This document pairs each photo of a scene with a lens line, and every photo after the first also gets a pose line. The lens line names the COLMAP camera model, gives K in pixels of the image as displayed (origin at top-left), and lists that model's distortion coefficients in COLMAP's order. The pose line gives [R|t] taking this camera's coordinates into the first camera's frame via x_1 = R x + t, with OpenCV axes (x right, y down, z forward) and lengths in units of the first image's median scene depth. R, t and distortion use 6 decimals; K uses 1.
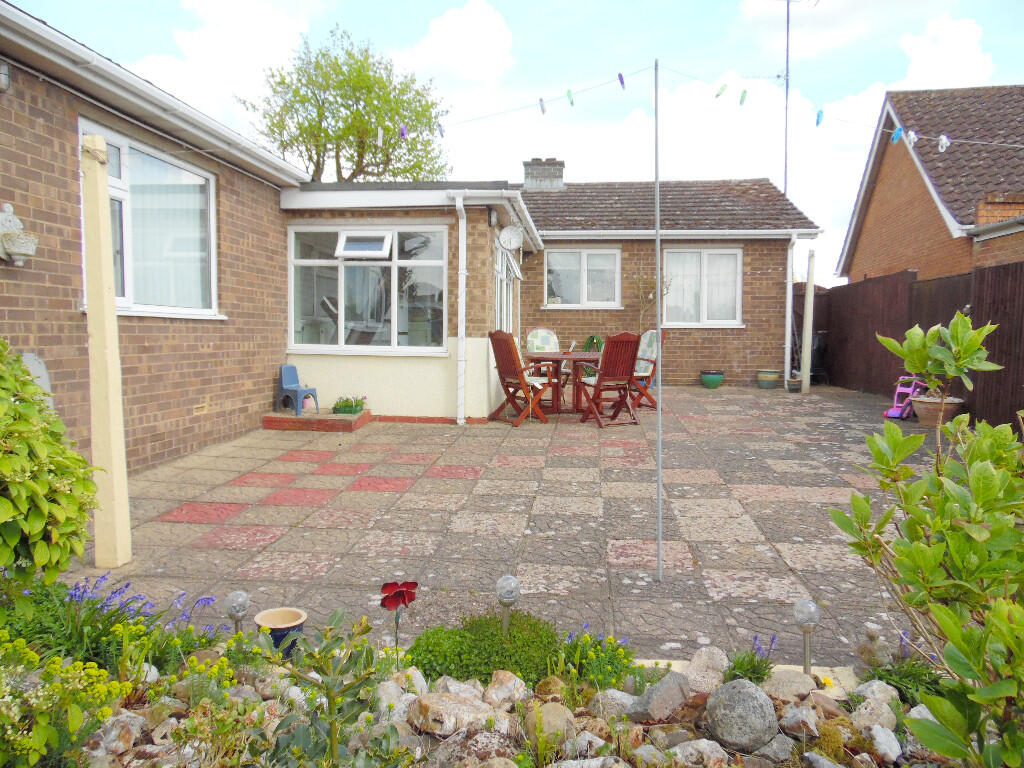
lens RADIAL K [[770.9, 0, 517.0], [0, 770.9, 384.6], [0, 0, 1]] dist [-0.019602, 0.043615]
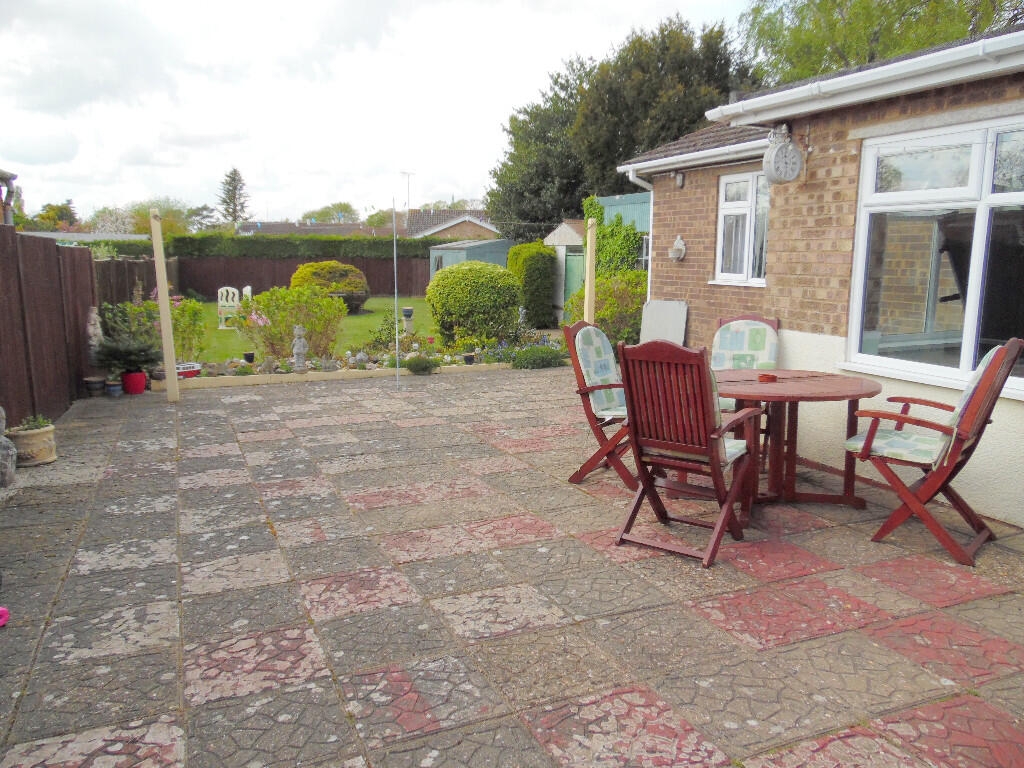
lens RADIAL K [[770.9, 0, 514.9], [0, 770.9, 381.6], [0, 0, 1]] dist [-0.019602, 0.043615]
pose [[-0.870189, 0.066386, -0.488225, 0.470476], [-0.046690, 0.975313, 0.215836, -0.145266], [0.490501, 0.210613, -0.845607, 1.439257]]
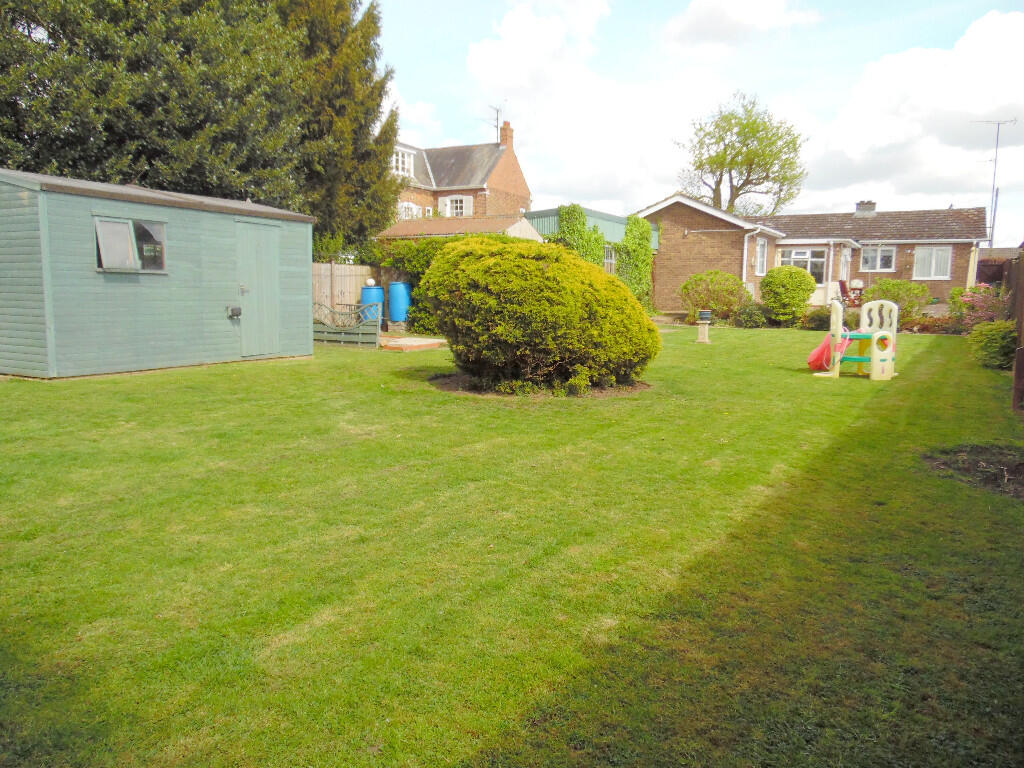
lens RADIAL K [[770.9, 0, 514.0], [0, 770.9, 375.2], [0, 0, 1]] dist [-0.019602, 0.043615]
pose [[0.917792, 0.053247, -0.393476, 0.006870], [-0.034584, 0.997921, 0.054376, 0.209342], [0.395554, -0.036298, 0.917725, -2.618511]]
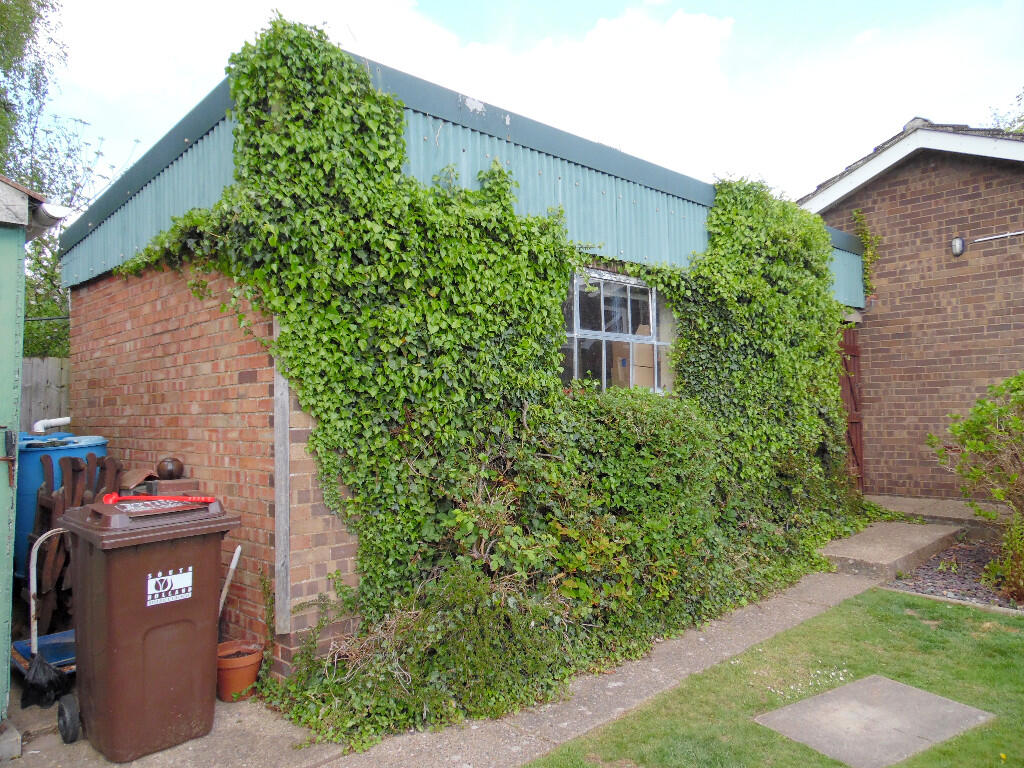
lens RADIAL K [[770.9, 0, 510.0], [0, 770.9, 384.3], [0, 0, 1]] dist [-0.019602, 0.043615]
pose [[0.755422, -0.043232, -0.653811, -0.399511], [-0.019601, 0.995883, -0.088499, 0.050804], [0.654945, 0.079670, 0.751465, -0.598769]]
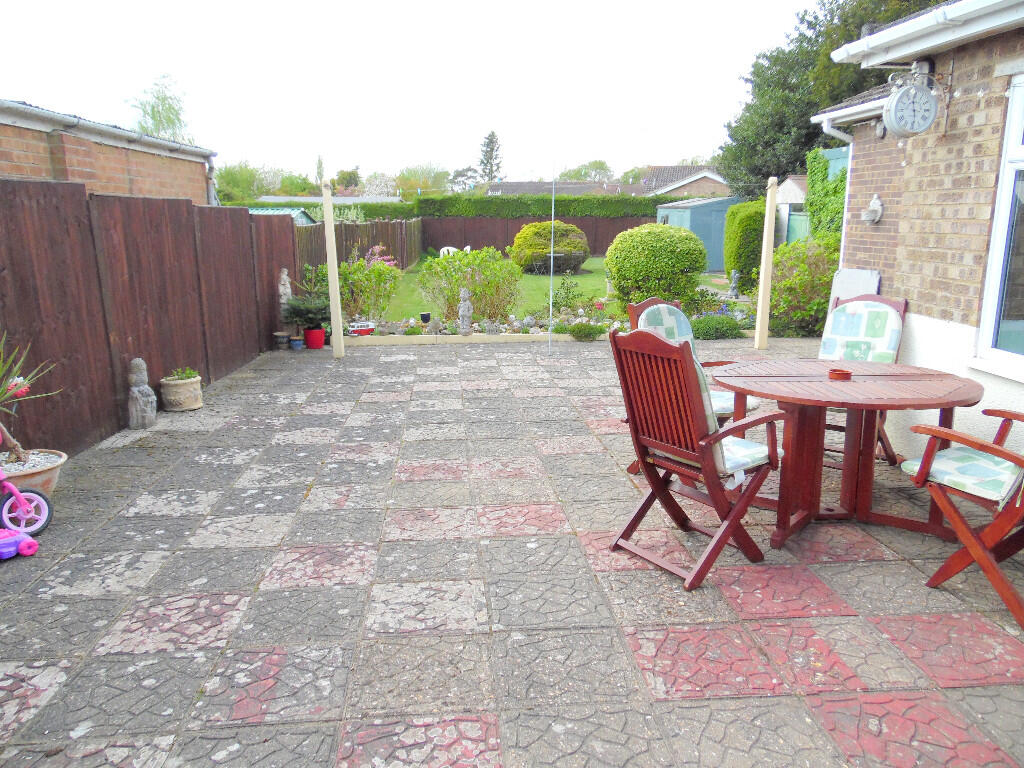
lens RADIAL K [[770.9, 0, 514.9], [0, 770.9, 380.3], [0, 0, 1]] dist [-0.019602, 0.043615]
pose [[-0.981861, 0.035391, -0.186268, 0.332307], [-0.017904, 0.960727, 0.276919, -0.157850], [0.188753, 0.275231, -0.942667, 1.461061]]
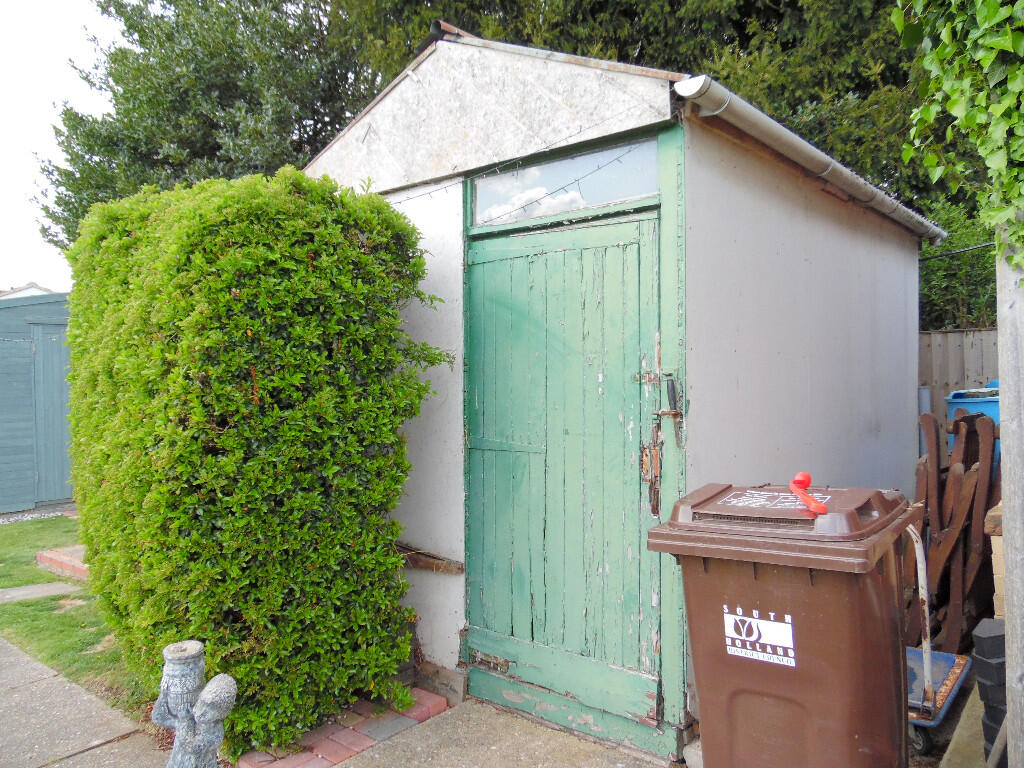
lens RADIAL K [[770.9, 0, 517.0], [0, 770.9, 383.4], [0, 0, 1]] dist [-0.019602, 0.043615]
pose [[-0.569537, 0.011335, -0.821888, -0.551856], [-0.040603, 0.998296, 0.041904, 0.035382], [0.820962, 0.057238, -0.568106, -0.334983]]
